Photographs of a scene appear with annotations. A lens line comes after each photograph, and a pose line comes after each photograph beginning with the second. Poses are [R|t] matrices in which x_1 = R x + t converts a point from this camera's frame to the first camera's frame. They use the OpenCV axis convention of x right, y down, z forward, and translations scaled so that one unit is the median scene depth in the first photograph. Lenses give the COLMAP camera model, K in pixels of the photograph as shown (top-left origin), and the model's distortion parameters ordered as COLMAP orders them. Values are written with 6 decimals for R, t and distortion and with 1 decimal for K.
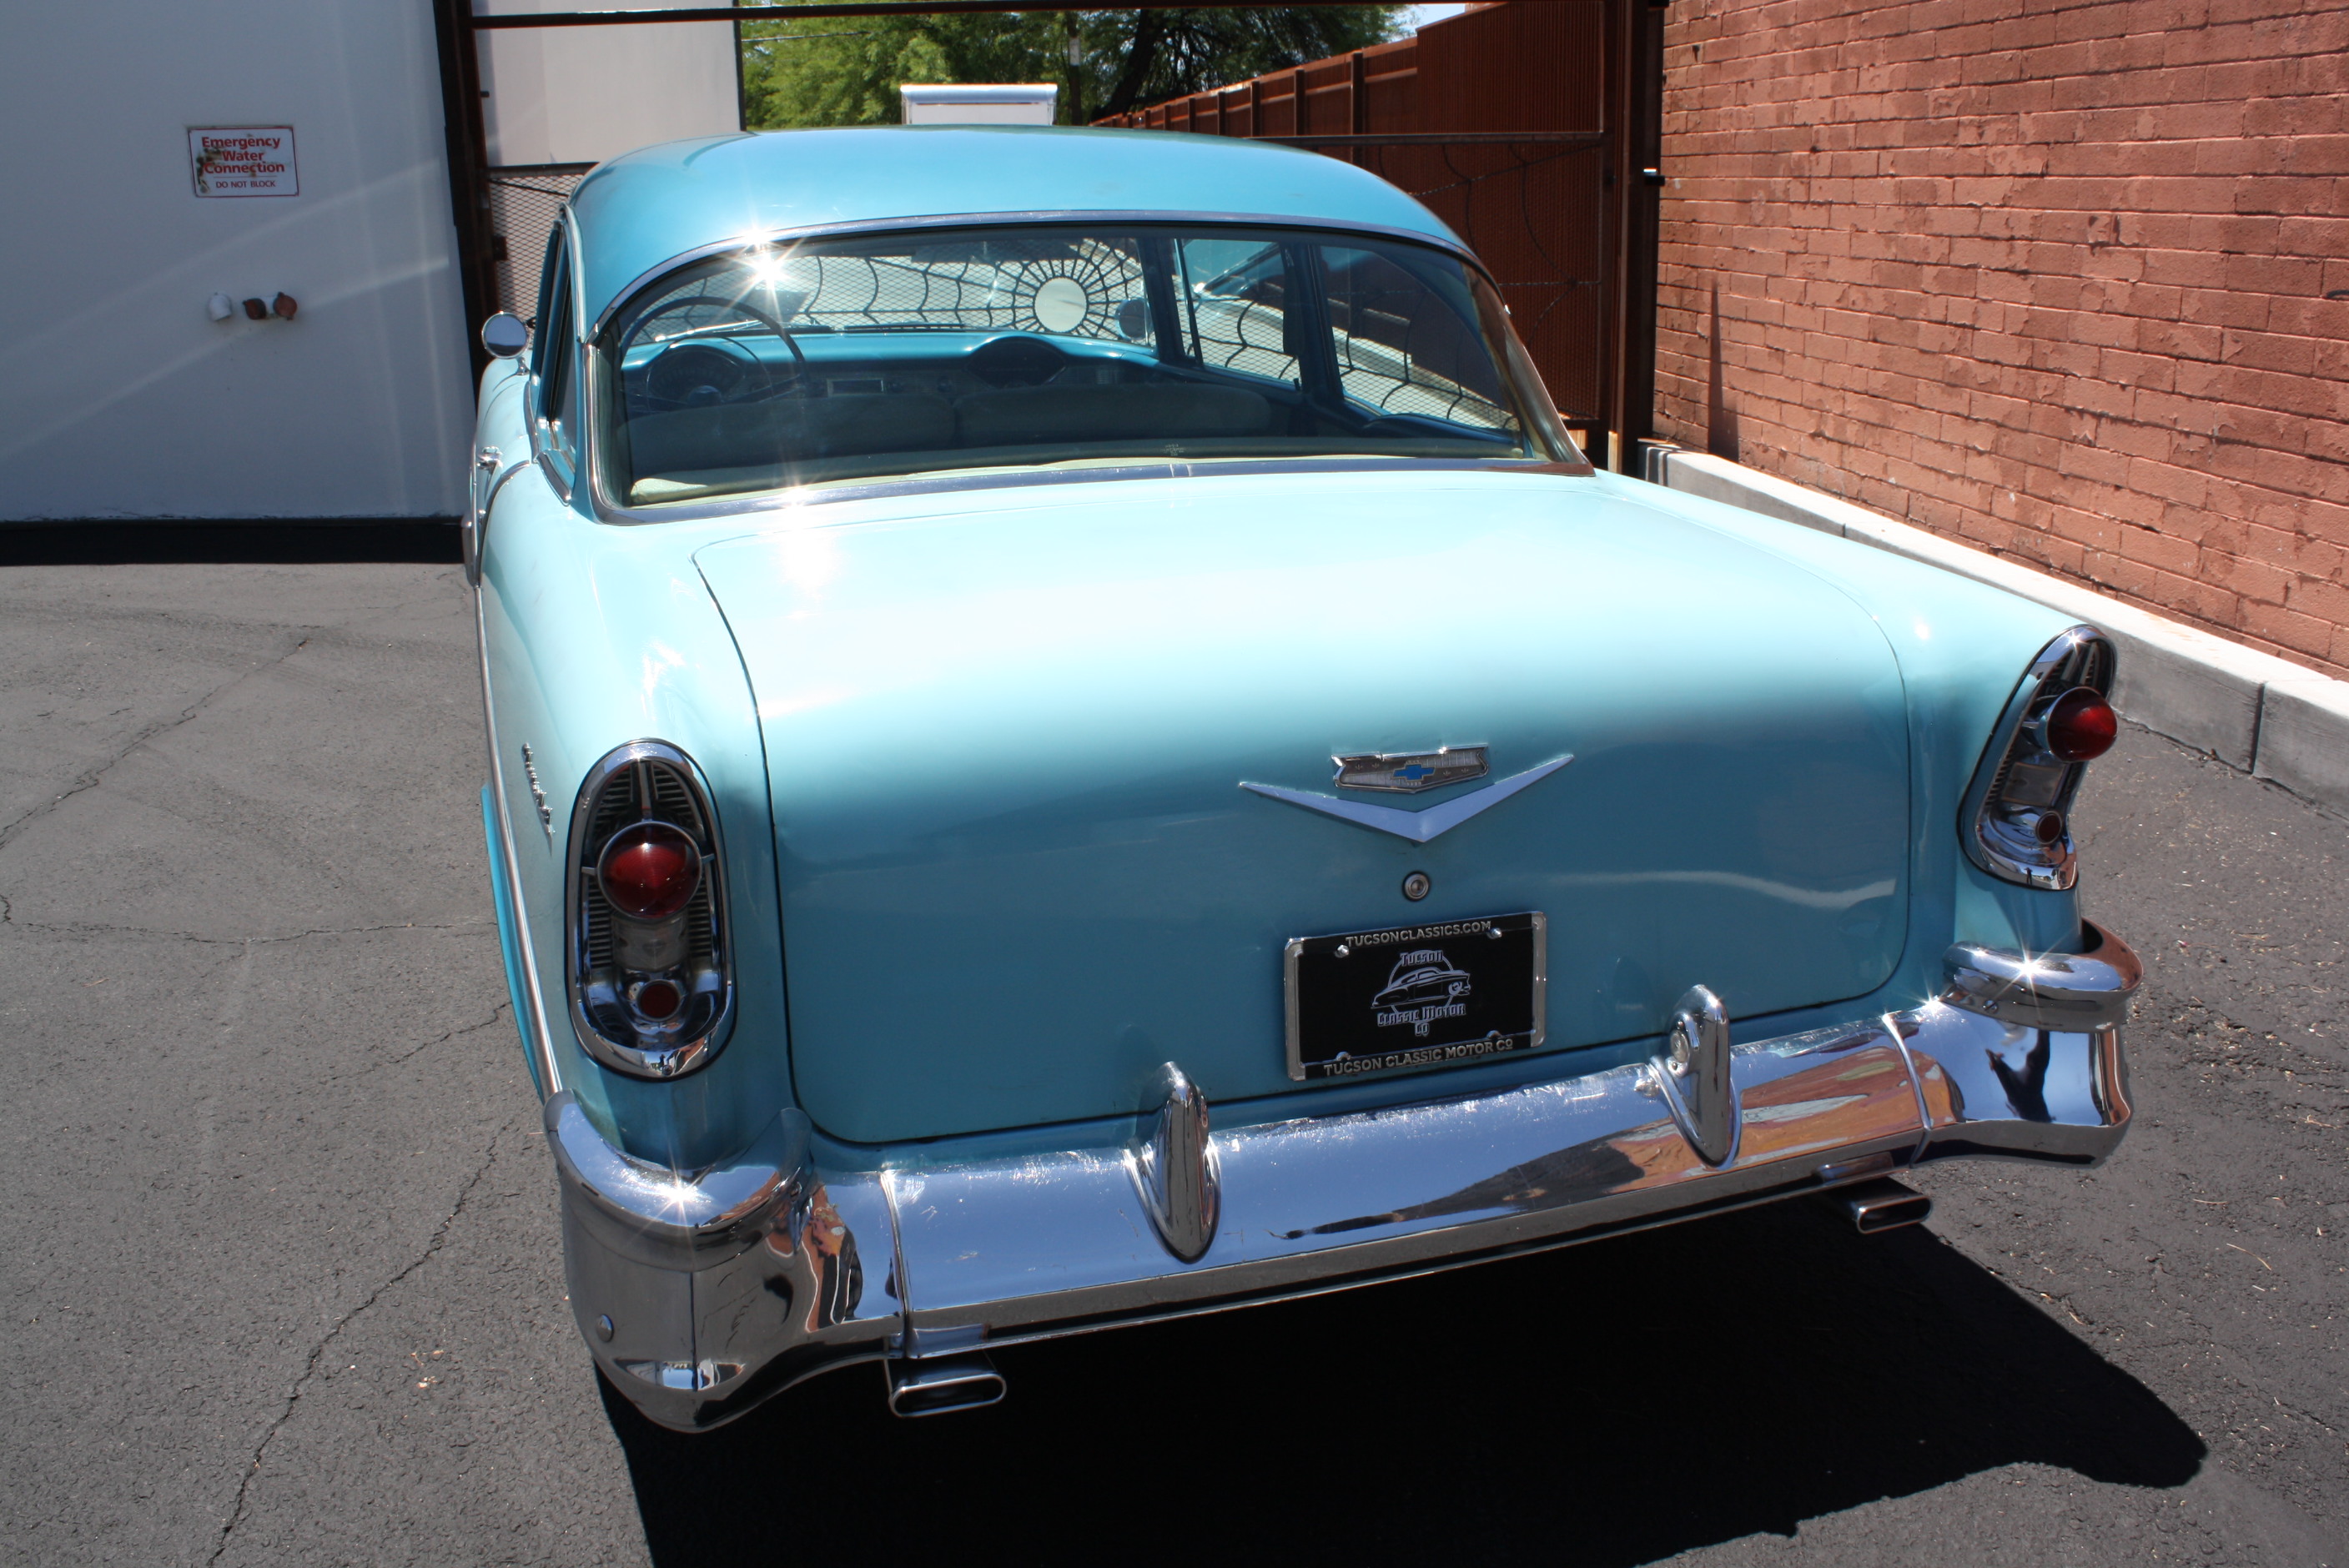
lens RADIAL K [[2036.7, 0, 1205.3], [0, 2036.7, 784.1], [0, 0, 1]] dist [-0.163685, 0.147862]
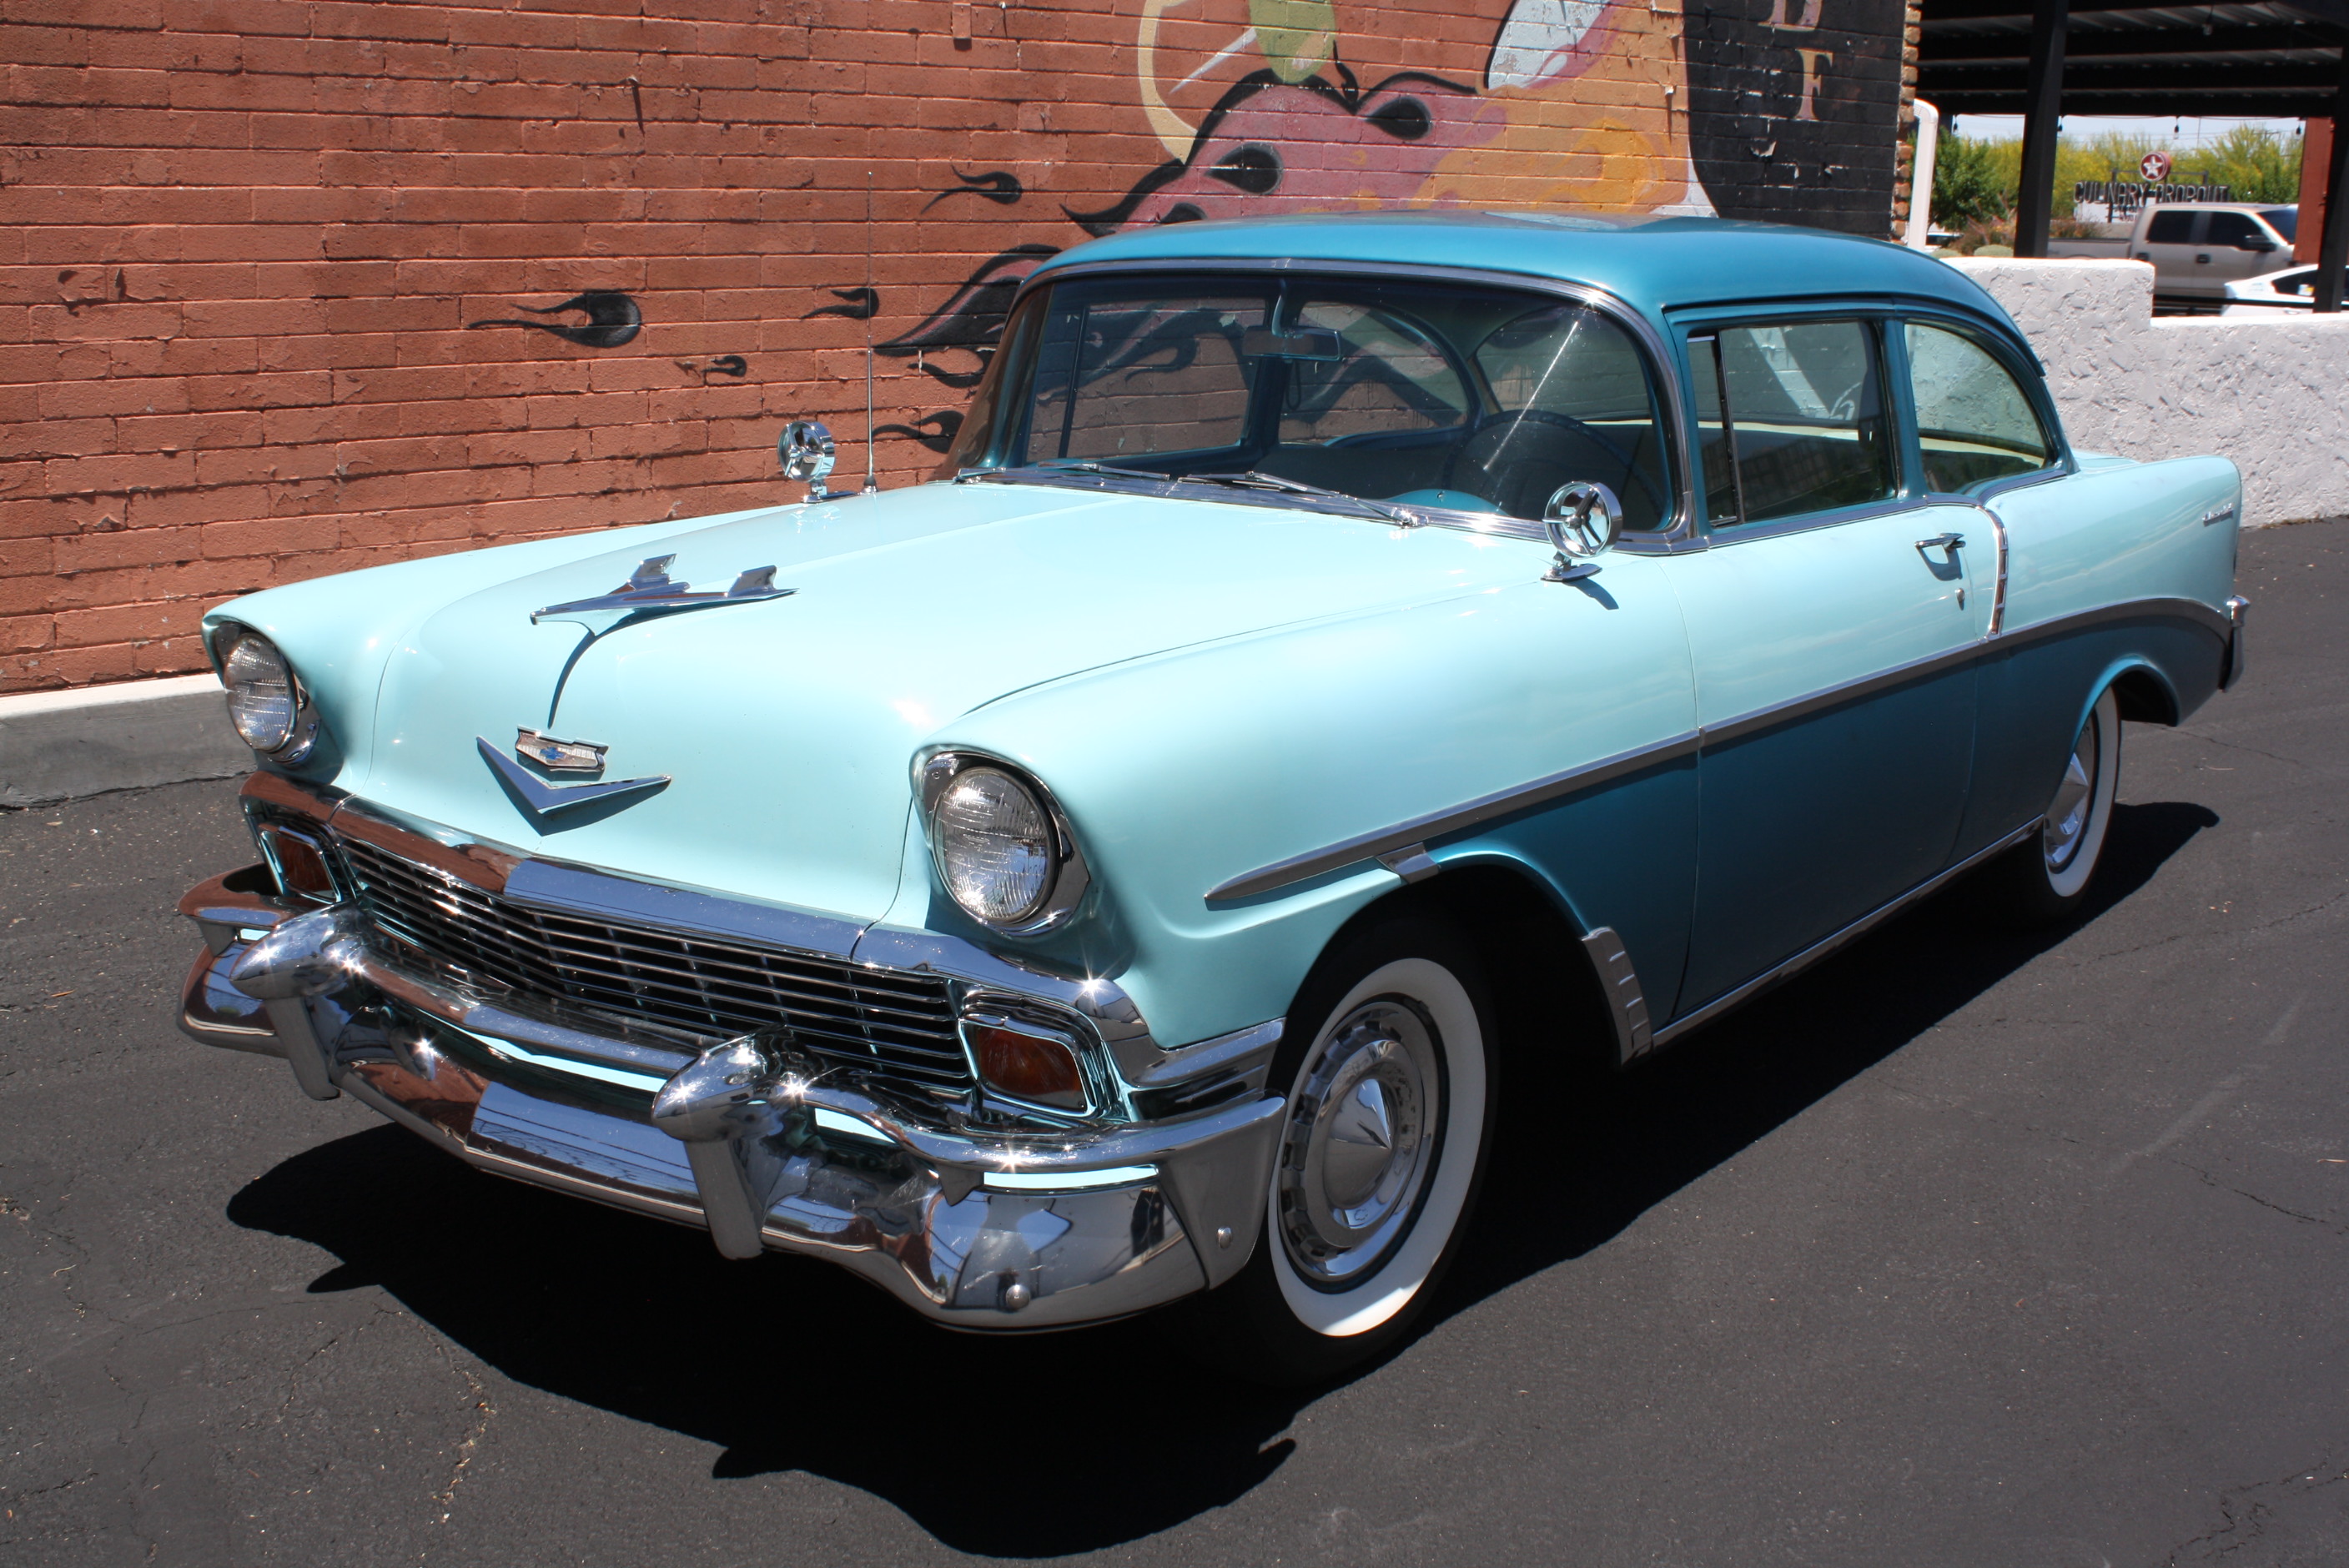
lens RADIAL K [[2546.7, 0, 1183.4], [0, 2546.7, 762.3], [0, 0, 1]] dist [-0.076592, 0.000000]
pose [[-0.540860, -0.183831, 0.820778, -0.798948], [0.228965, 0.906795, 0.353975, -0.394775], [-0.809349, 0.379380, -0.448358, 1.257668]]
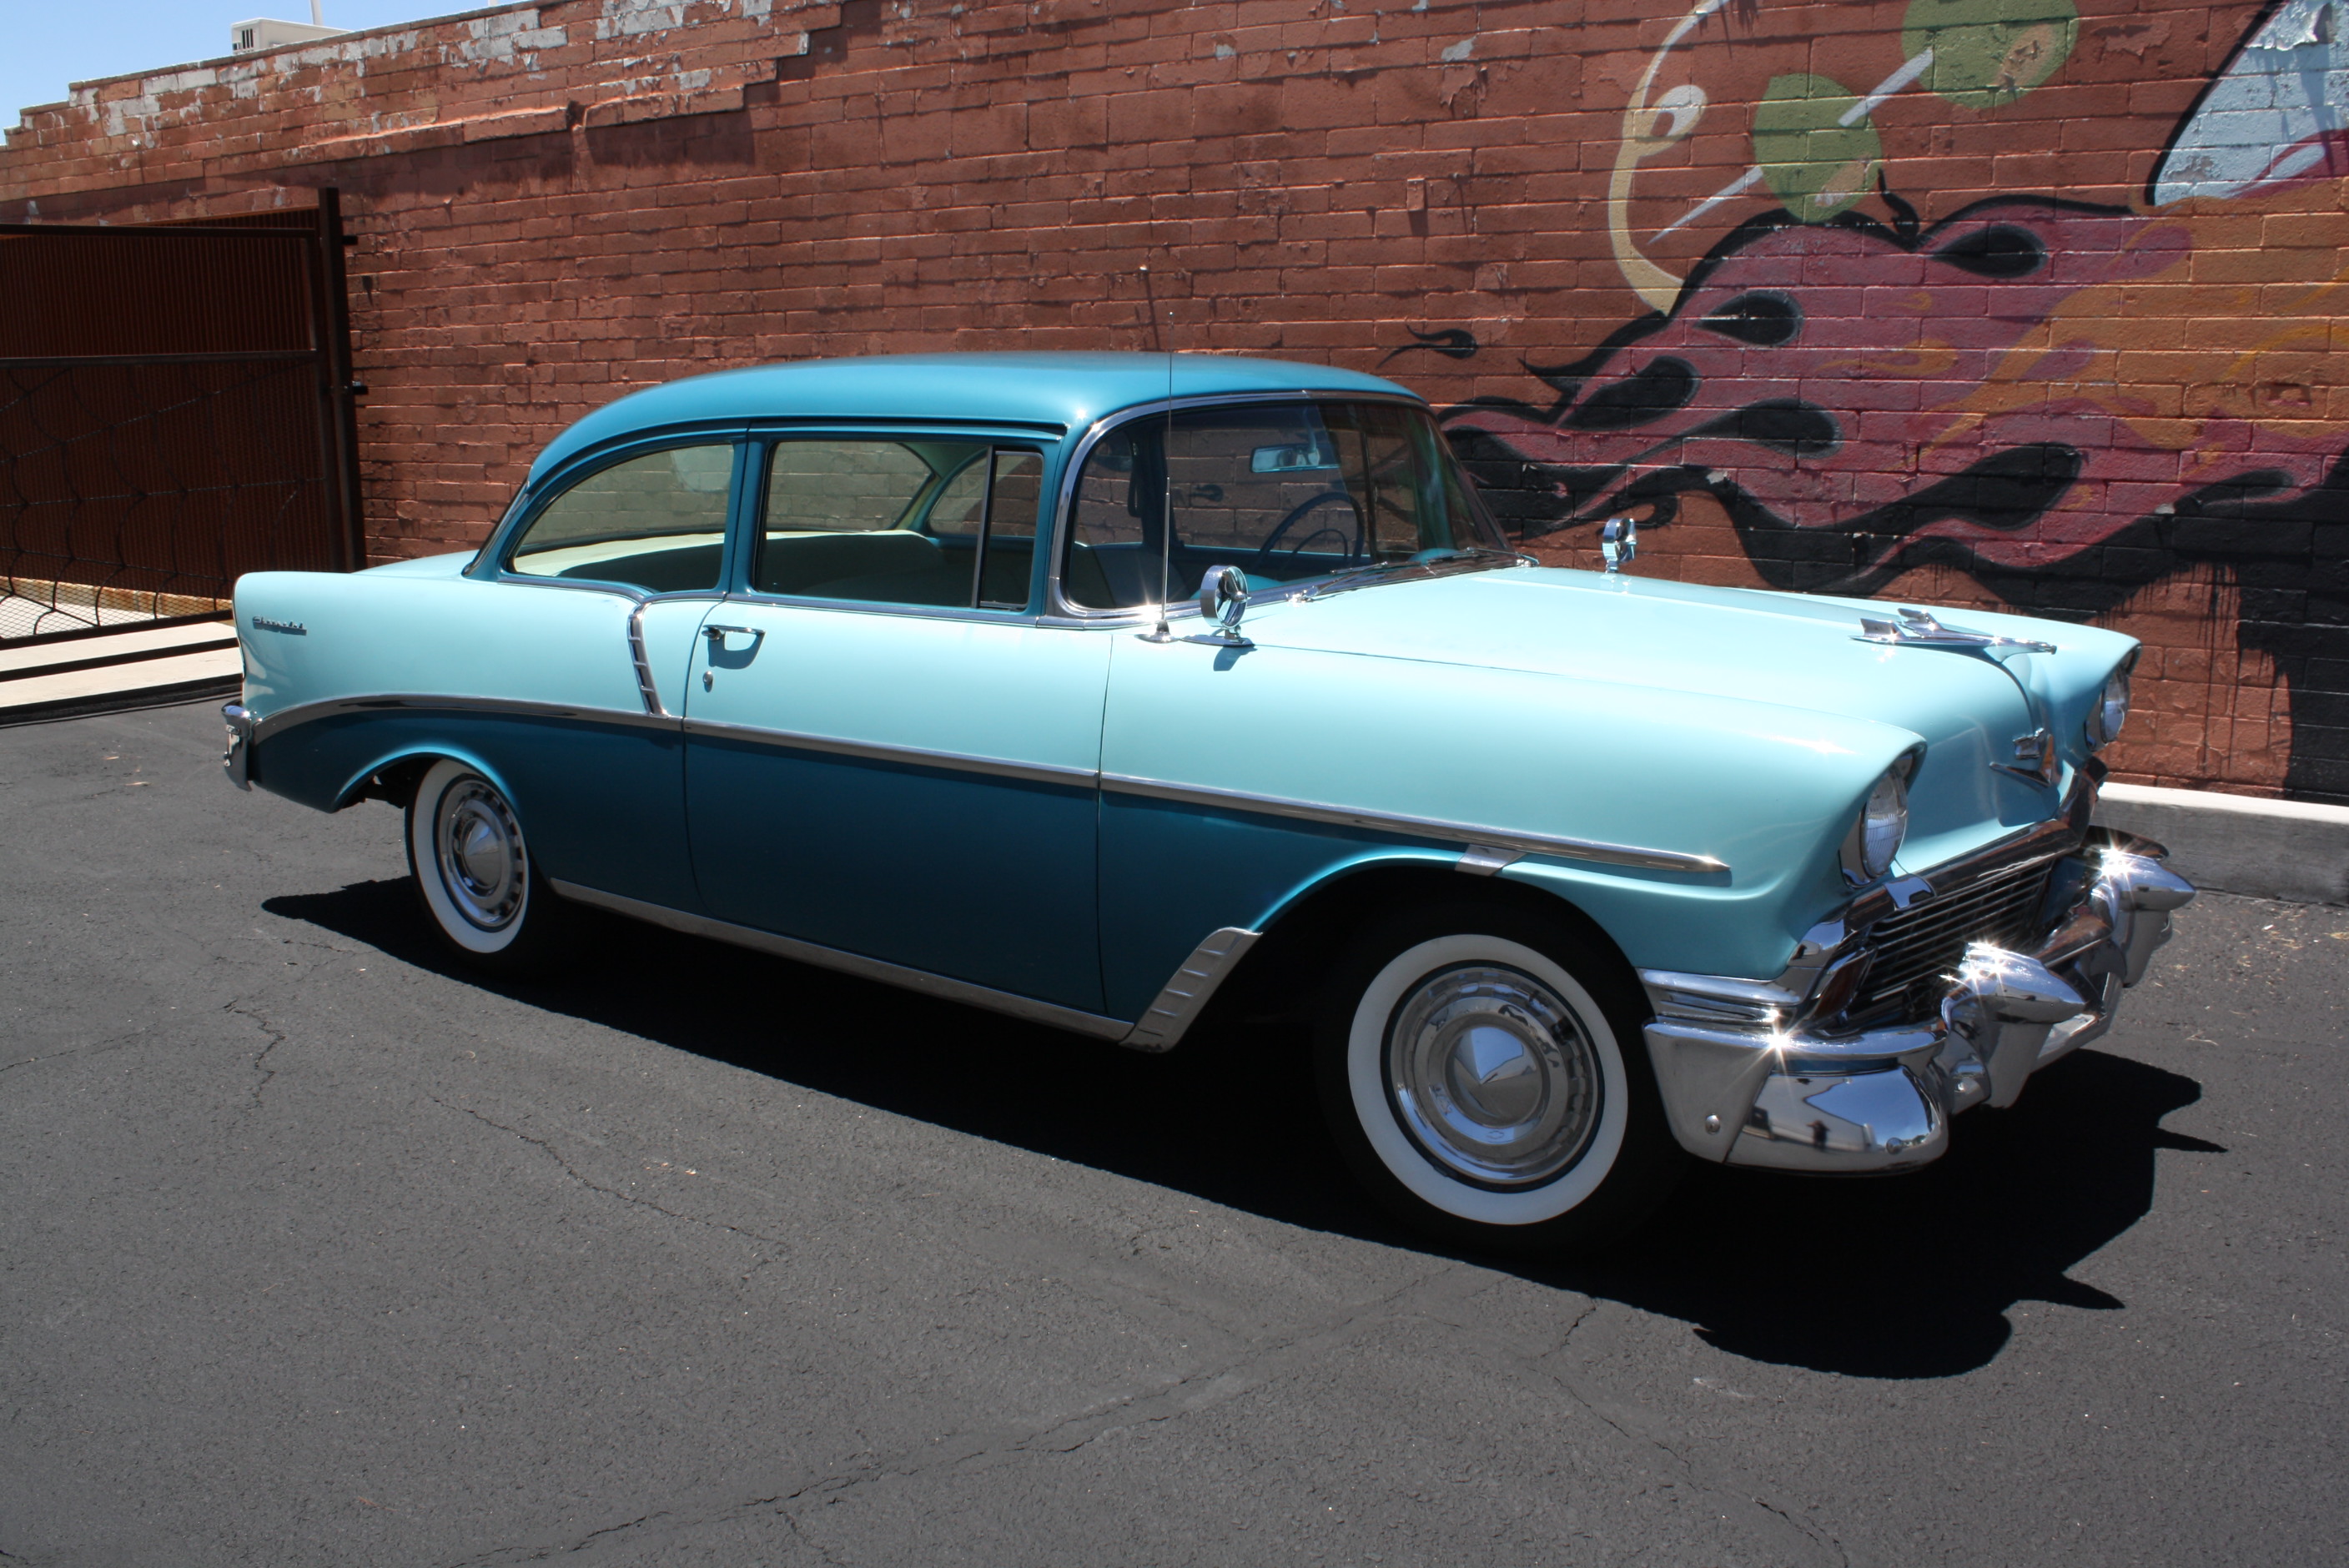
lens RADIAL K [[2097.7, 0, 1165.6], [0, 2097.7, 746.1], [0, 0, 1]] dist [-0.161200, 0.147185]
pose [[0.672126, -0.127990, 0.729291, -0.568324], [0.211337, 0.977136, -0.023285, 0.044708], [-0.709637, 0.169776, 0.683807, -0.185074]]
